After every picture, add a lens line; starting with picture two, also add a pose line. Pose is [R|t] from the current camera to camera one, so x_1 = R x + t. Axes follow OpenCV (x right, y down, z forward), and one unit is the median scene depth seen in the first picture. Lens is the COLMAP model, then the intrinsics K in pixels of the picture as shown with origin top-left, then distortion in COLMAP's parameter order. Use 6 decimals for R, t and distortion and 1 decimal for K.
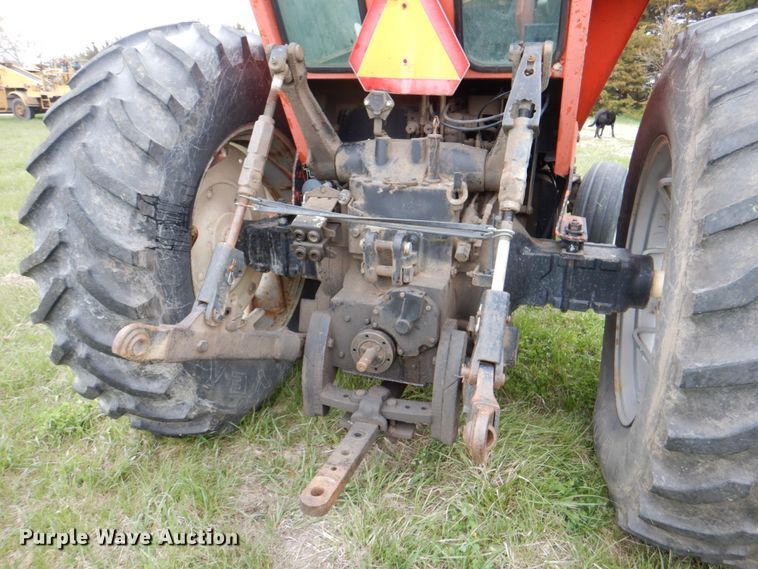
lens RADIAL K [[537.8, 0, 374.8], [0, 537.8, 285.0], [0, 0, 1]] dist [0.011747, 0.004216]
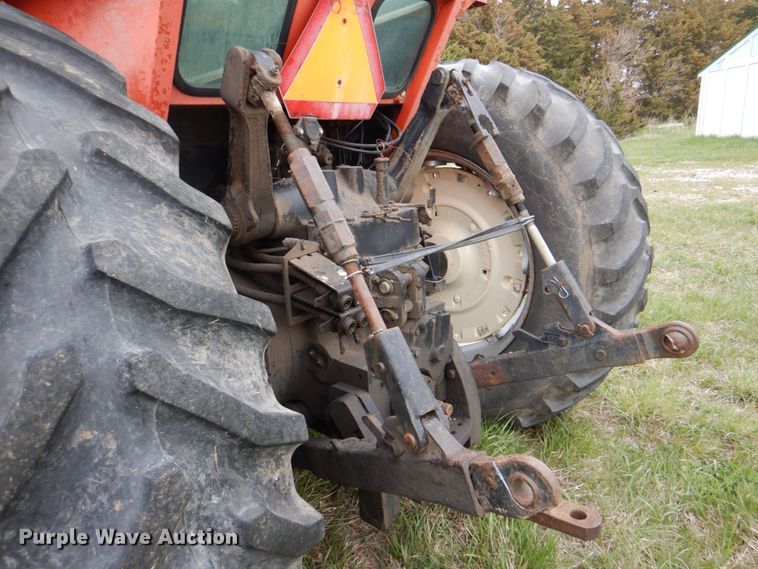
lens RADIAL K [[537.8, 0, 374.8], [0, 537.8, 285.0], [0, 0, 1]] dist [0.011747, 0.004216]
pose [[0.356987, -0.283004, 0.890207, -0.812914], [0.372102, 0.917208, 0.142370, -0.214316], [-0.856797, 0.280424, 0.432738, 0.661729]]
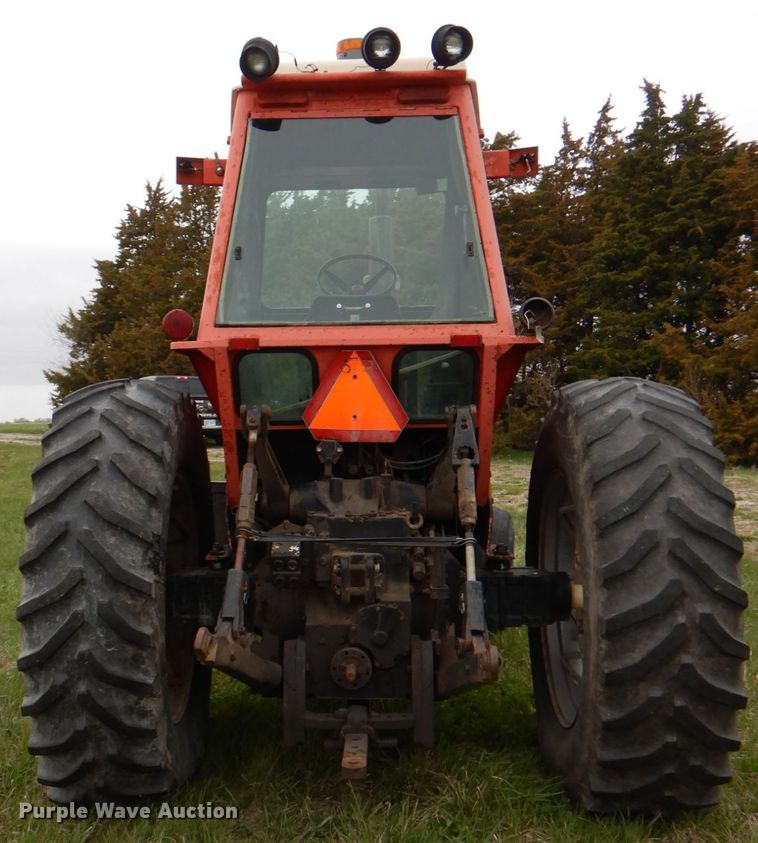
lens RADIAL K [[1039.1, 0, 279.4], [0, 1039.1, 453.3], [0, 0, 1]] dist [-0.006016, 0.074974]
pose [[0.969183, -0.028341, 0.244706, -0.683139], [0.100999, 0.951746, -0.289790, 0.322135], [-0.224685, 0.305575, 0.925279, -1.098293]]
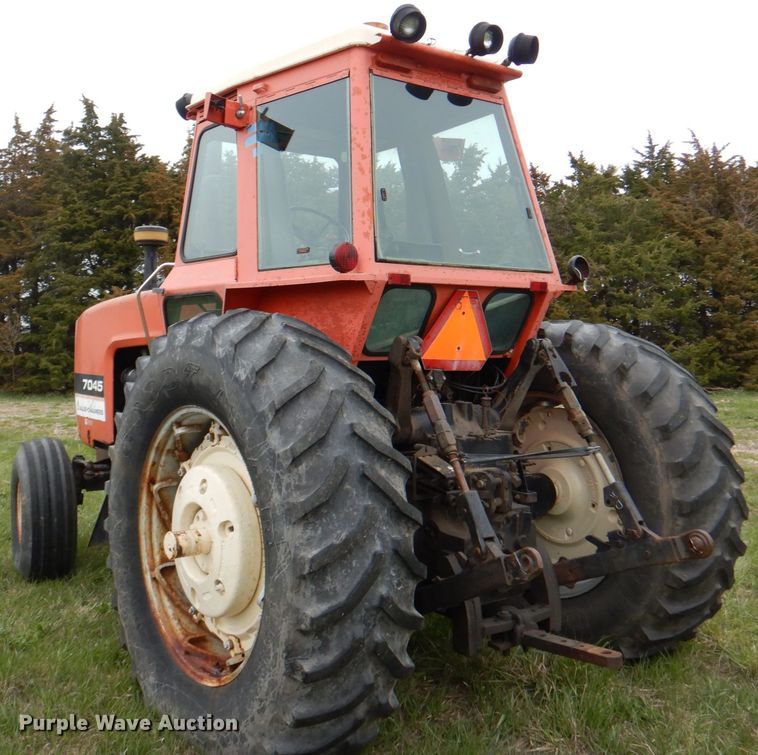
lens RADIAL K [[848.7, 0, 297.5], [0, 848.7, 321.8], [0, 0, 1]] dist [0.014432, 0.023756]
pose [[0.611152, 0.013984, 0.791389, -1.919603], [0.282098, 0.930338, -0.234290, -0.086571], [-0.739536, 0.366436, 0.564633, 0.055844]]
